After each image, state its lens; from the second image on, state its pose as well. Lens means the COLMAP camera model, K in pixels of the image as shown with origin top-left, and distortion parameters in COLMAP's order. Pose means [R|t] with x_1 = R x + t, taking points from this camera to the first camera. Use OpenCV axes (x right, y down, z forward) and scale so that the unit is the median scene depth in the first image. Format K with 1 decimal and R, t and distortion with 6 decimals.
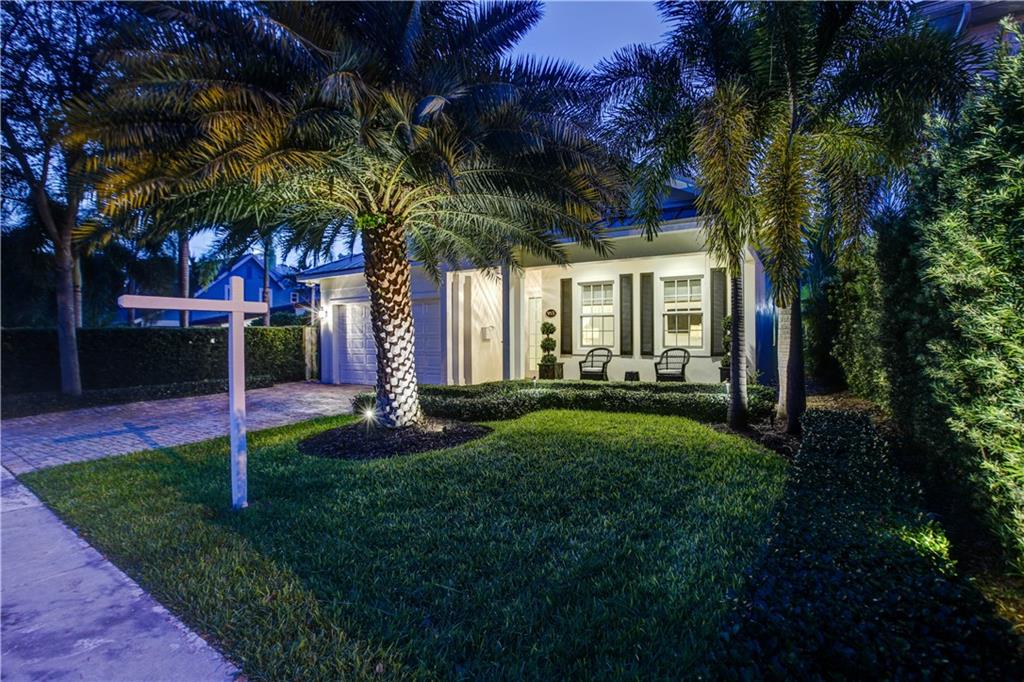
lens RADIAL K [[471.4, 0, 516.6], [0, 471.4, 343.2], [0, 0, 1]] dist [-0.045908, 0.015102]
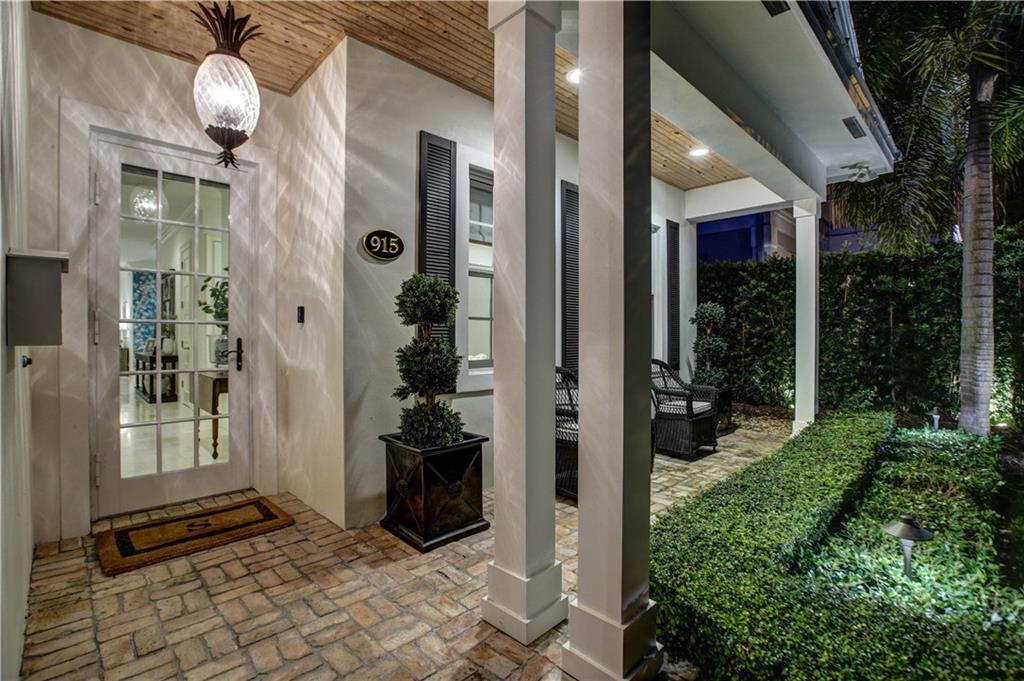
lens RADIAL K [[472.3, 0, 513.8], [0, 472.3, 338.1], [0, 0, 1]] dist [-0.049840, 0.019405]
pose [[0.245871, 0.006431, 0.969281, -0.167627], [0.010938, 0.999896, -0.009409, -0.007902], [-0.969241, 0.012915, 0.245775, 0.870450]]
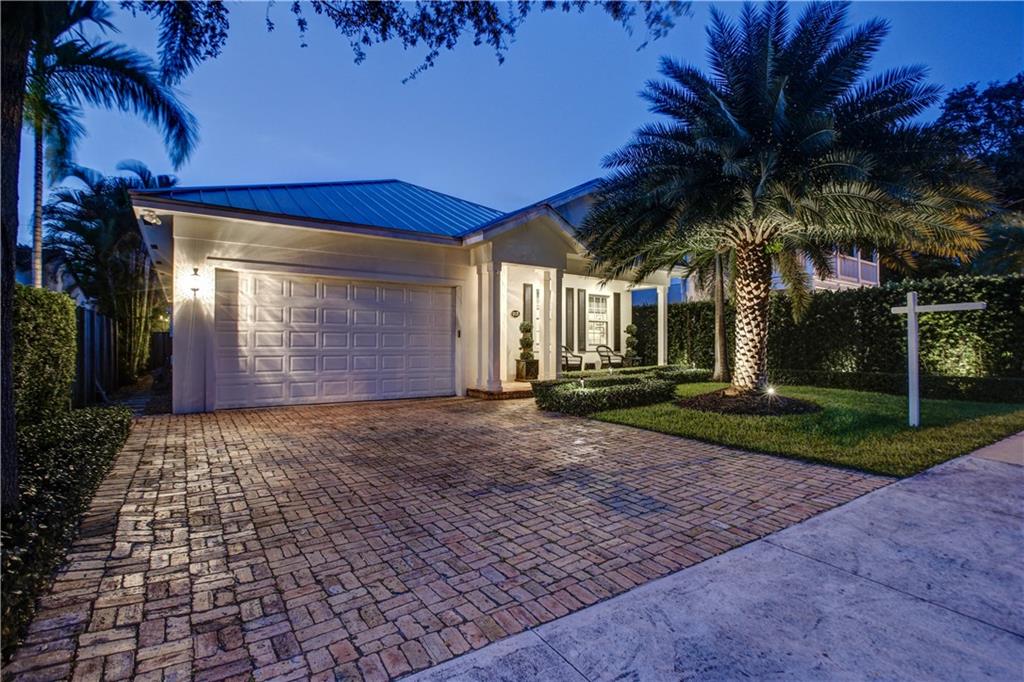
lens RADIAL K [[471.4, 0, 516.6], [0, 471.4, 343.2], [0, 0, 1]] dist [-0.045908, 0.015102]
pose [[0.406863, 0.011733, 0.913414, -0.920506], [0.006335, 0.999857, -0.015665, 0.021545], [-0.913467, 0.012160, 0.406731, 0.561683]]
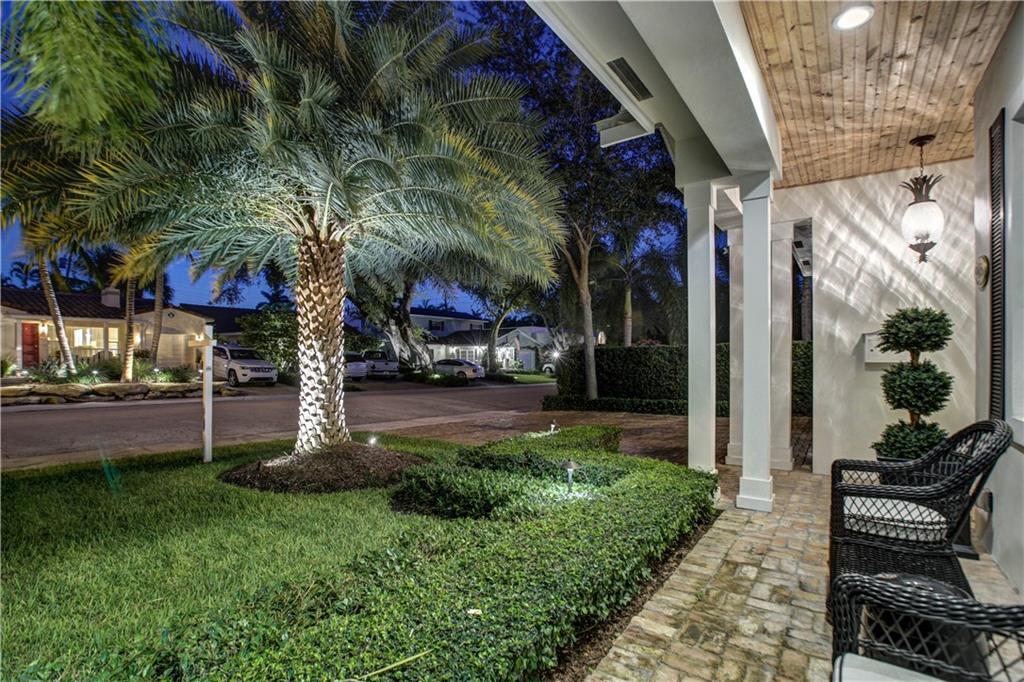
lens RADIAL K [[471.4, 0, 516.6], [0, 471.4, 343.2], [0, 0, 1]] dist [-0.045908, 0.015102]
pose [[-0.073986, -0.007171, -0.997233, 0.346154], [-0.019355, 0.999796, -0.005753, -0.016647], [0.997071, 0.018876, -0.074110, 0.760033]]
